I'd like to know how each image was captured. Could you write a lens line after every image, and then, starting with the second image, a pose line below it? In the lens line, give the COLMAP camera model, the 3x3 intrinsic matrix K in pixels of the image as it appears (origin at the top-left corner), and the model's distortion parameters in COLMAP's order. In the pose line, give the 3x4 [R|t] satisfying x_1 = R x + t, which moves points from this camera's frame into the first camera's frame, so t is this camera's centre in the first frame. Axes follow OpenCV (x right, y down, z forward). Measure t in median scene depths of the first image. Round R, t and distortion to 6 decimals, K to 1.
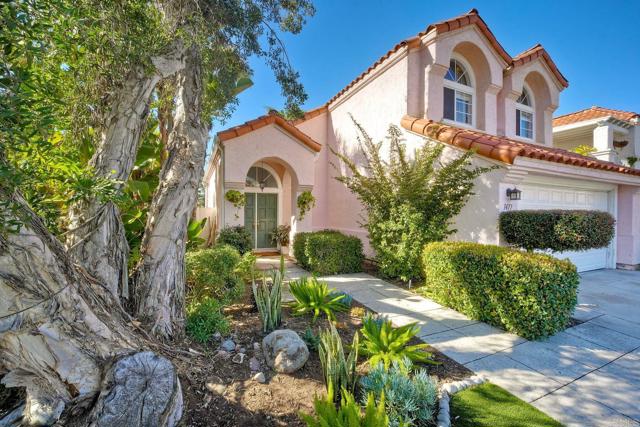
lens RADIAL K [[267.7, 0, 320.0], [0, 267.7, 207.5], [0, 0, 1]] dist [-0.002937, -0.001538]
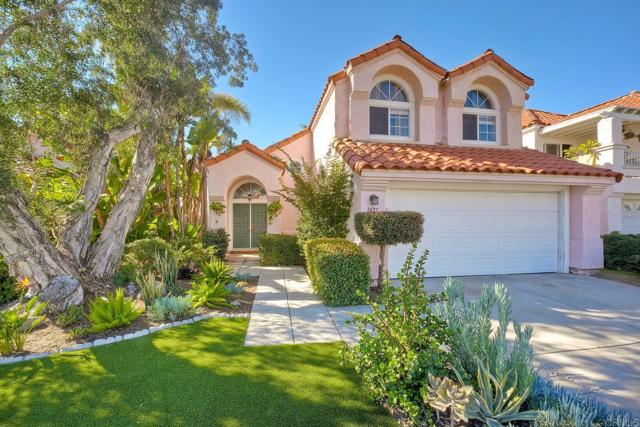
lens RADIAL K [[267.7, 0, 320.5], [0, 267.7, 214.9], [0, 0, 1]] dist [-0.002937, -0.001538]
pose [[0.963545, -0.016153, -0.267058, 0.561062], [0.014519, 0.999862, -0.008092, 0.019145], [0.267152, 0.003920, 0.963647, -0.173073]]
